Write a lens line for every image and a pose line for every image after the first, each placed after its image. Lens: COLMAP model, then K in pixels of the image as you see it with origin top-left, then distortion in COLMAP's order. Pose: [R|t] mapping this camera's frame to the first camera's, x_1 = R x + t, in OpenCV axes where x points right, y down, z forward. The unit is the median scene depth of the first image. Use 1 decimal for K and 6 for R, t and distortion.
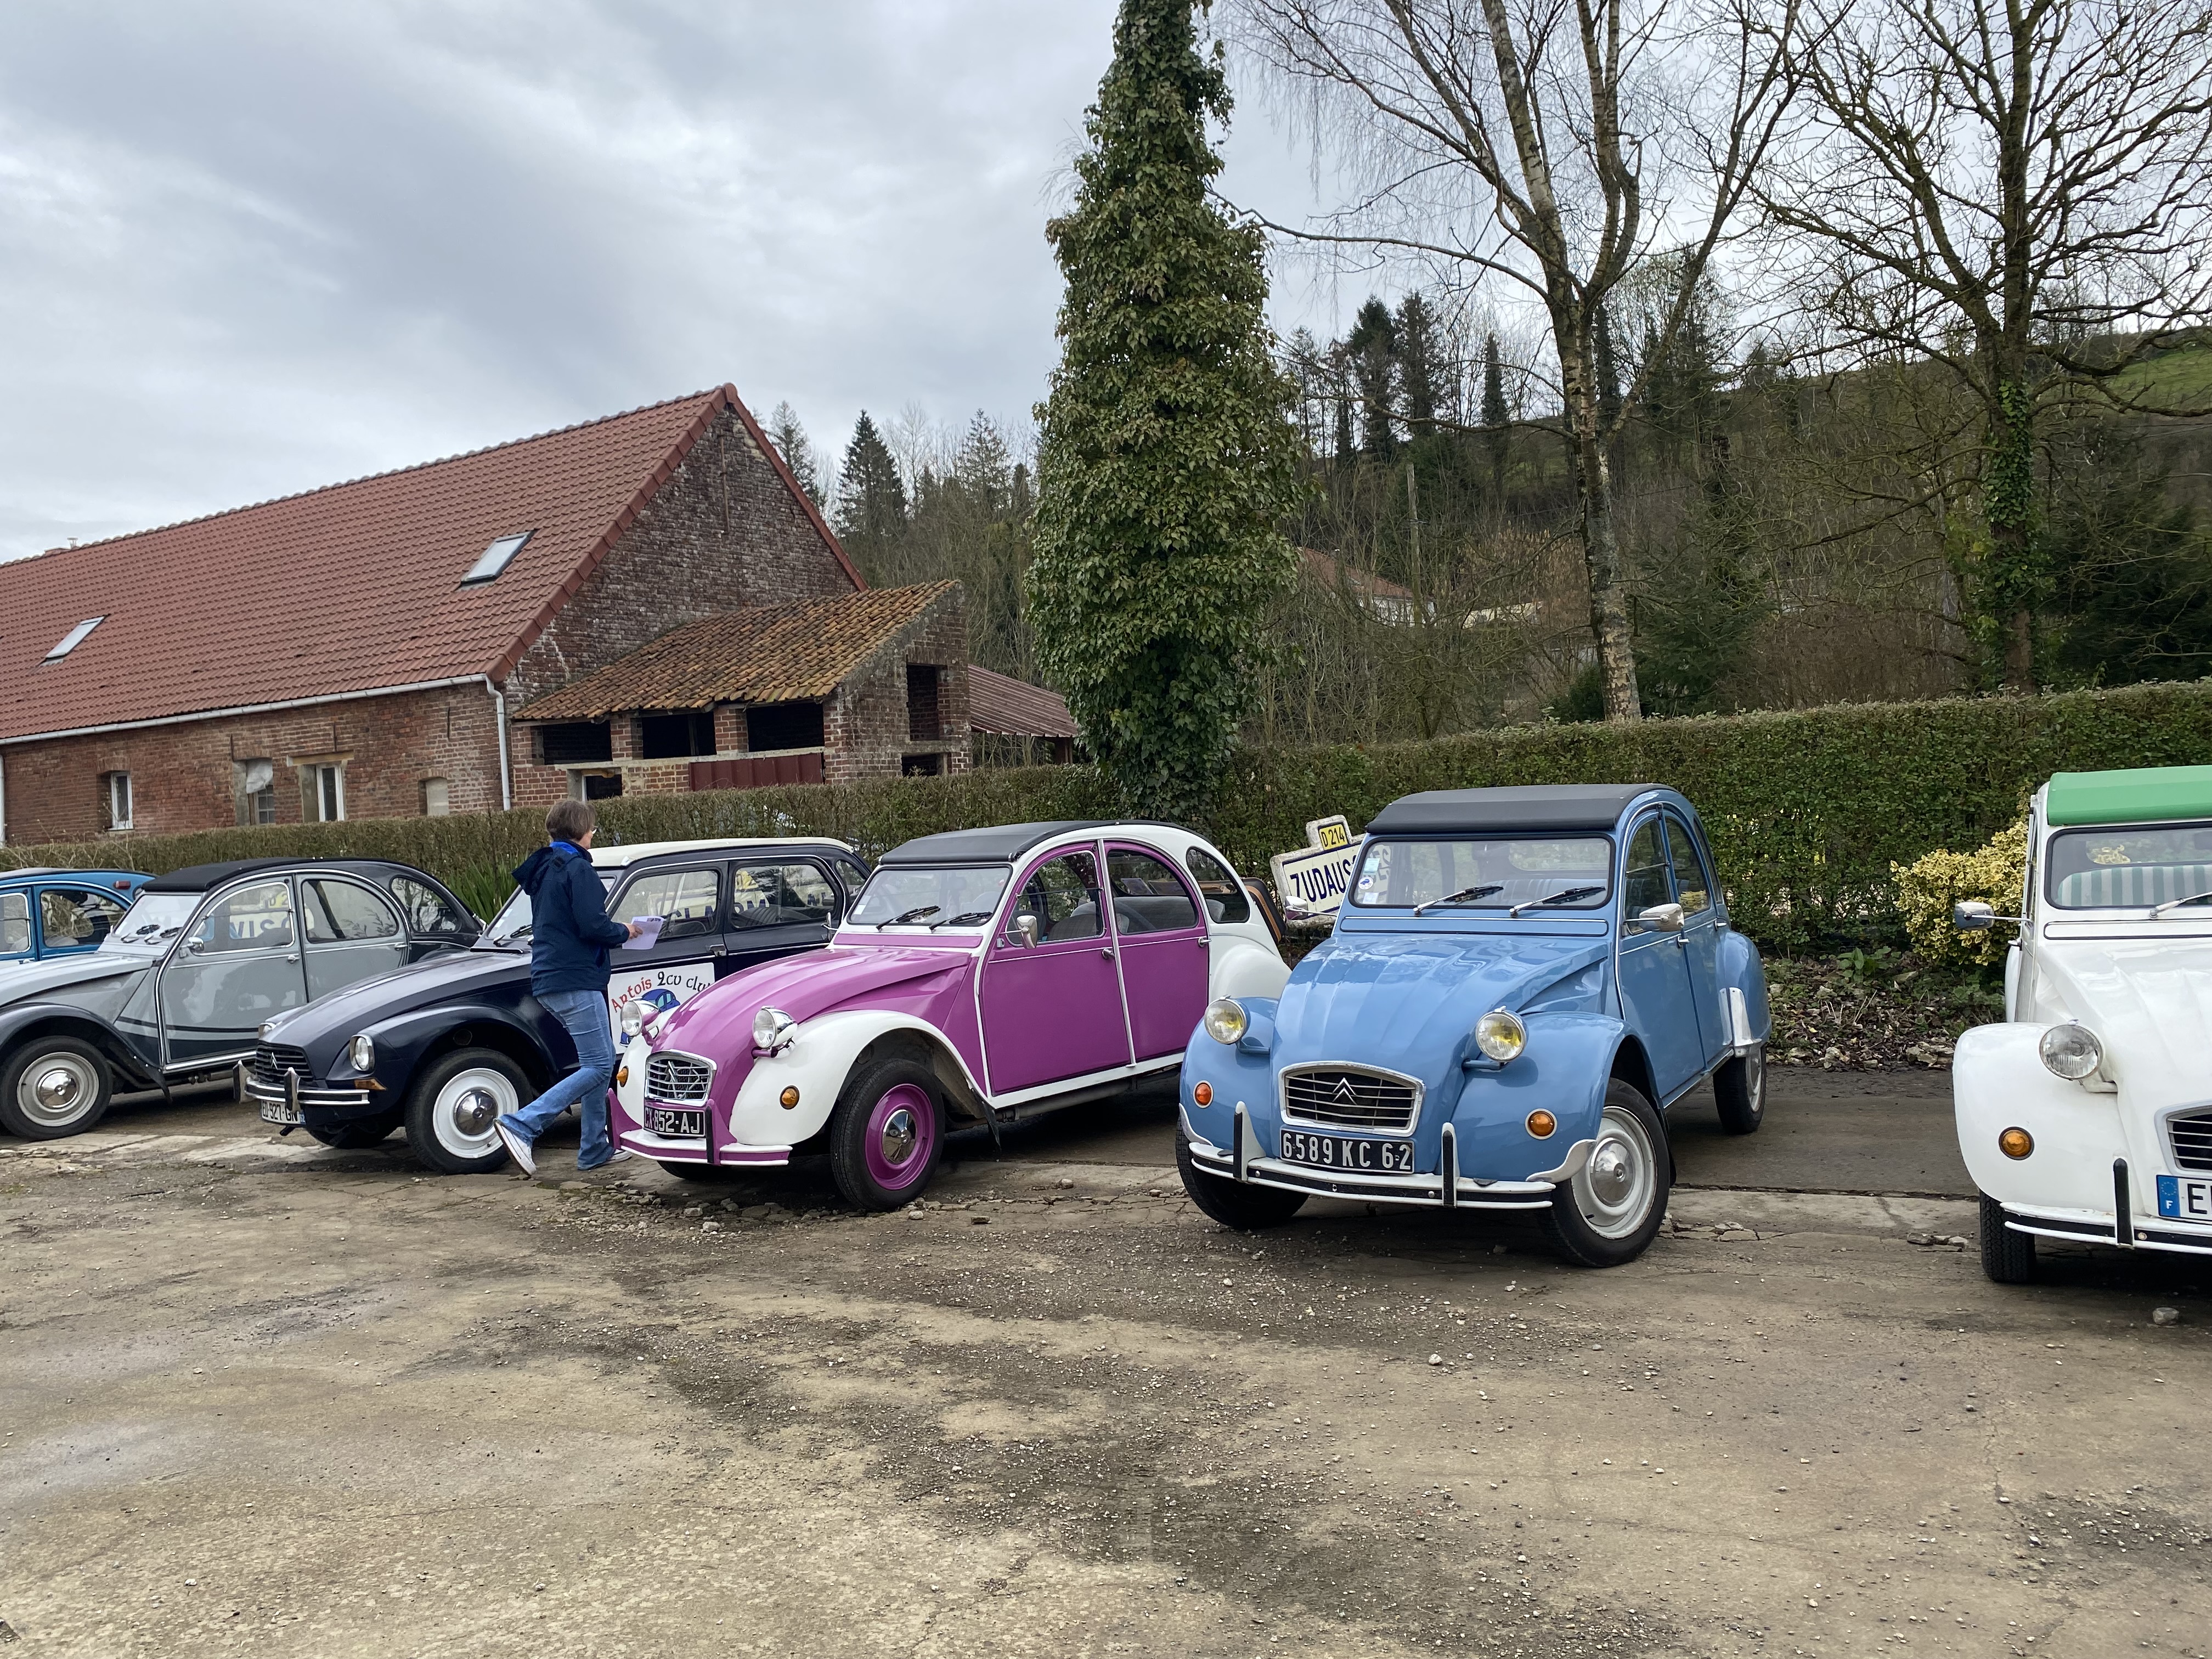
lens RADIAL K [[1647.7, 0, 1106.0], [0, 1647.7, 829.5], [0, 0, 1]] dist [0.084392, -0.137613]
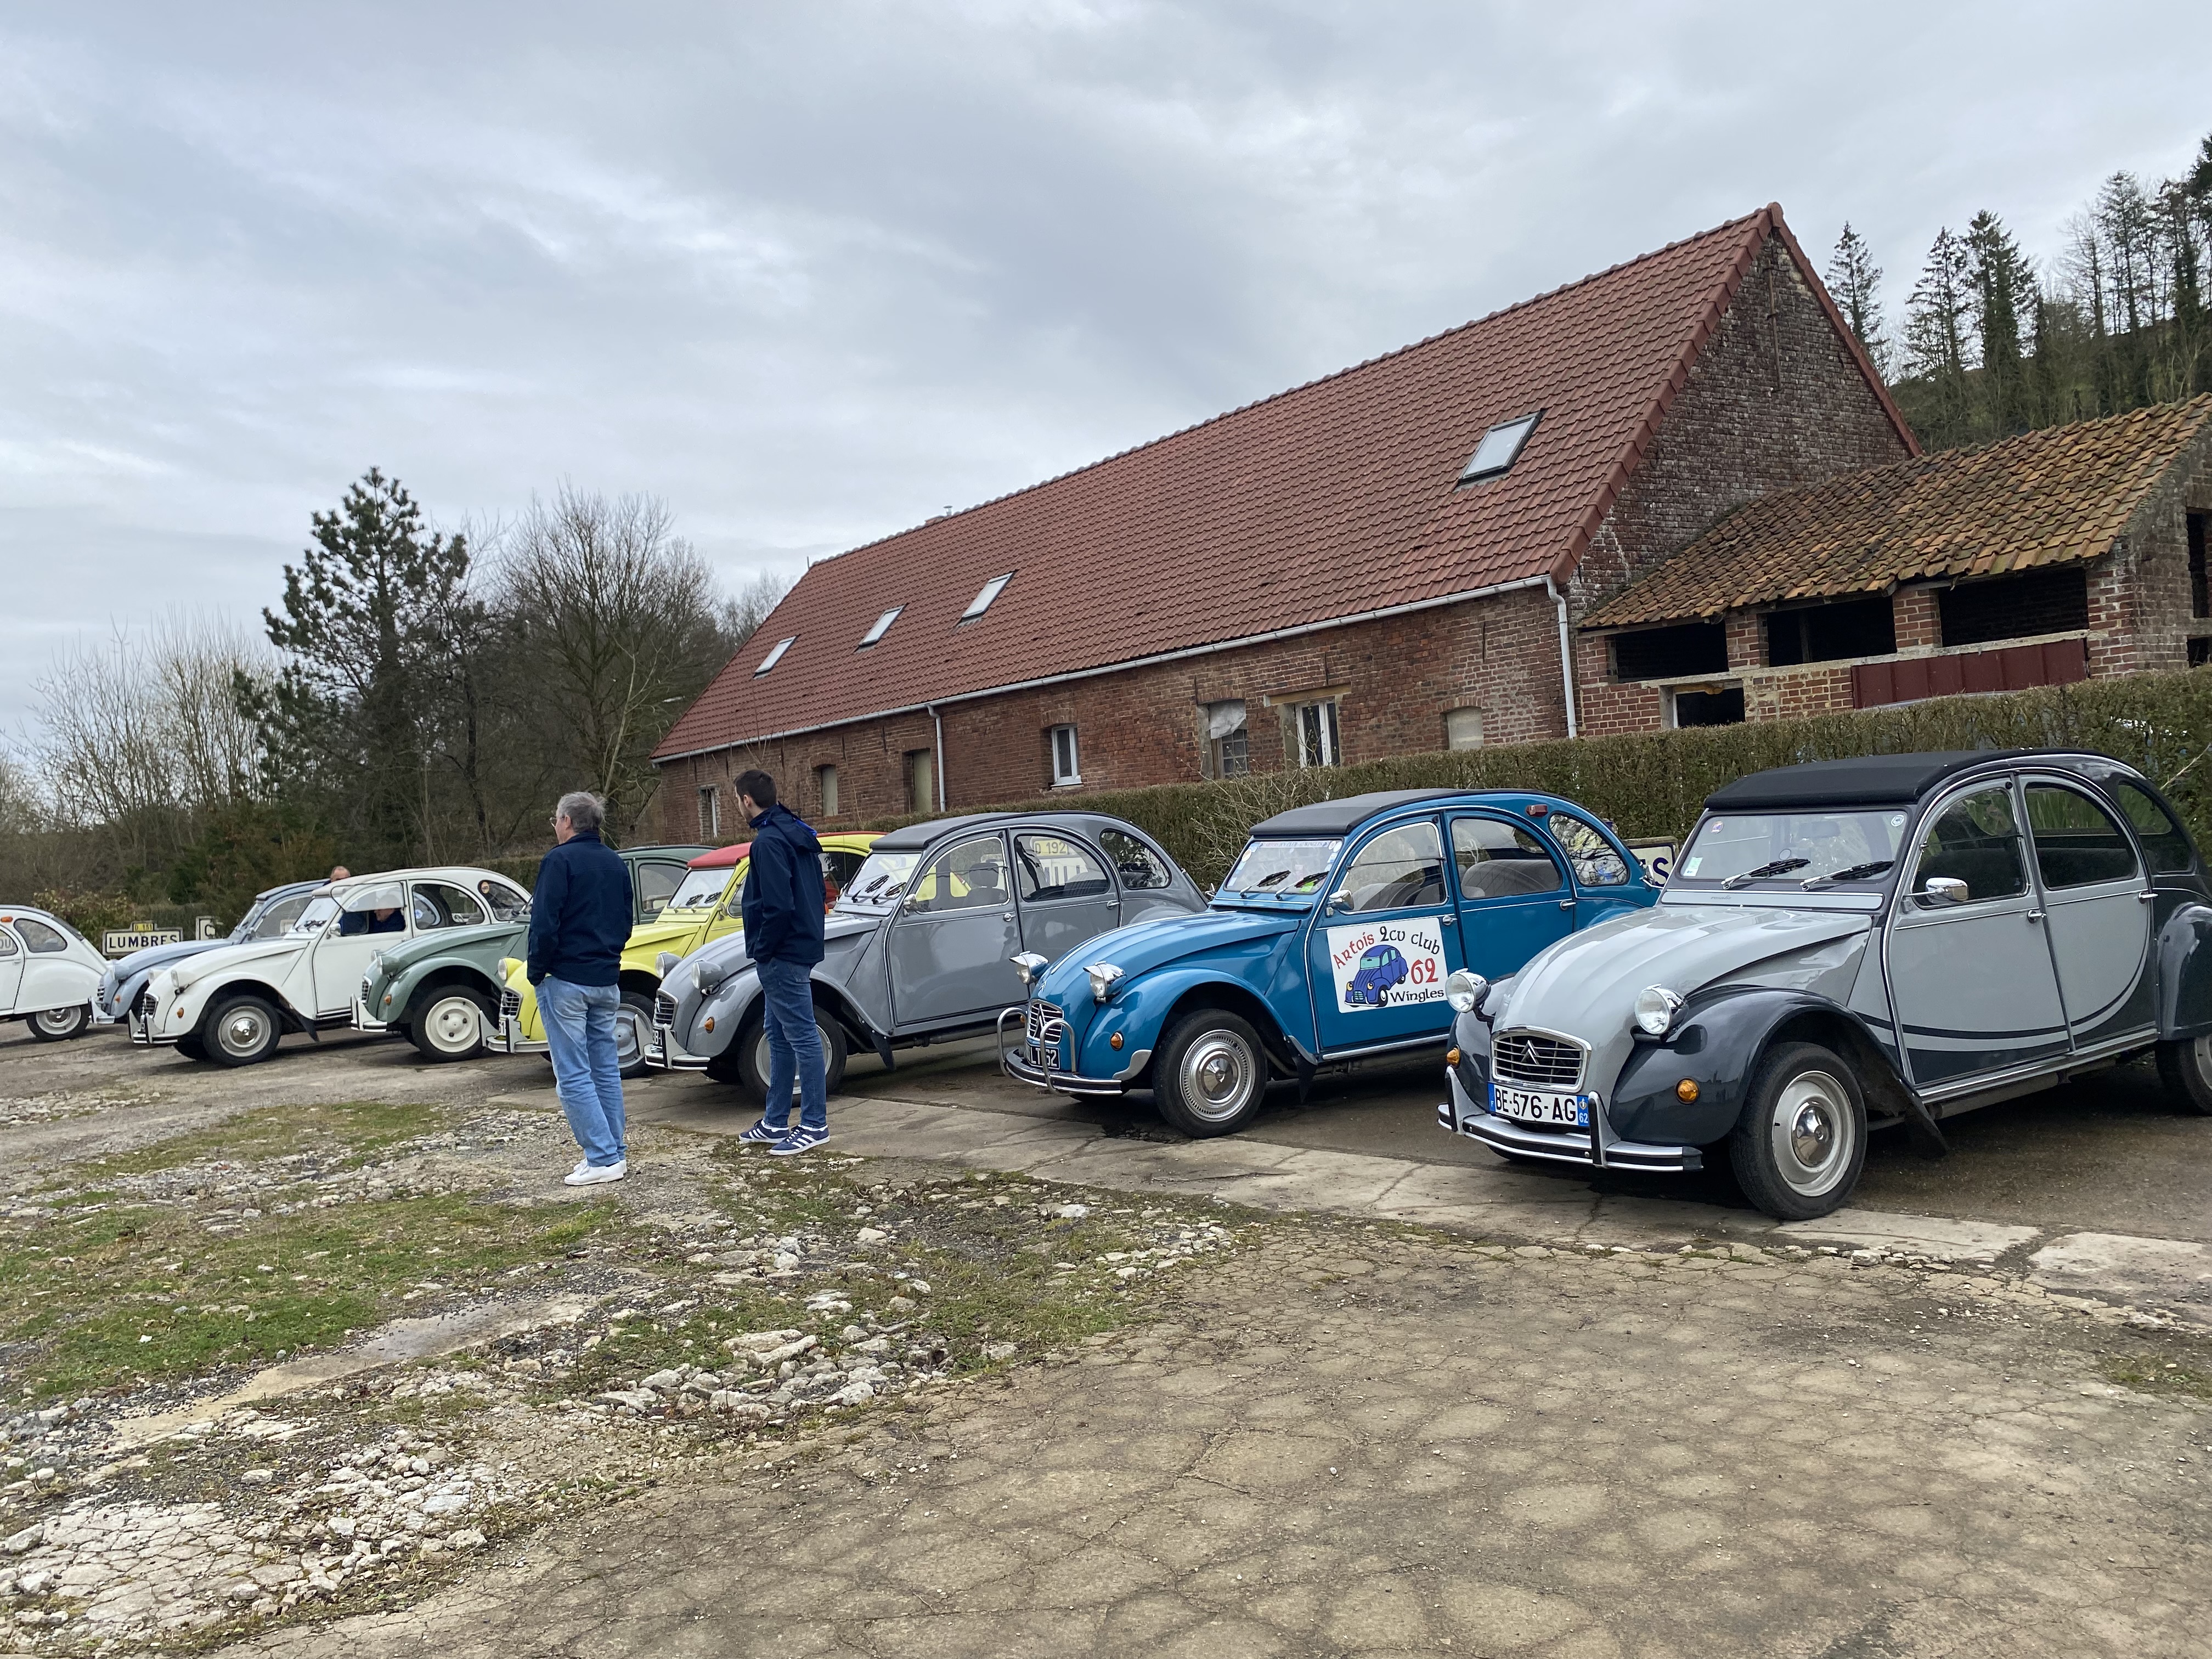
lens RADIAL K [[1668.8, 0, 1106.0], [0, 1668.8, 829.5], [0, 0, 1]] dist [-0.001669, -0.000650]
pose [[0.927788, -0.015902, -0.372769, -0.246851], [0.023225, 0.999615, 0.015161, 0.012960], [0.372385, -0.022724, 0.927800, 0.141123]]
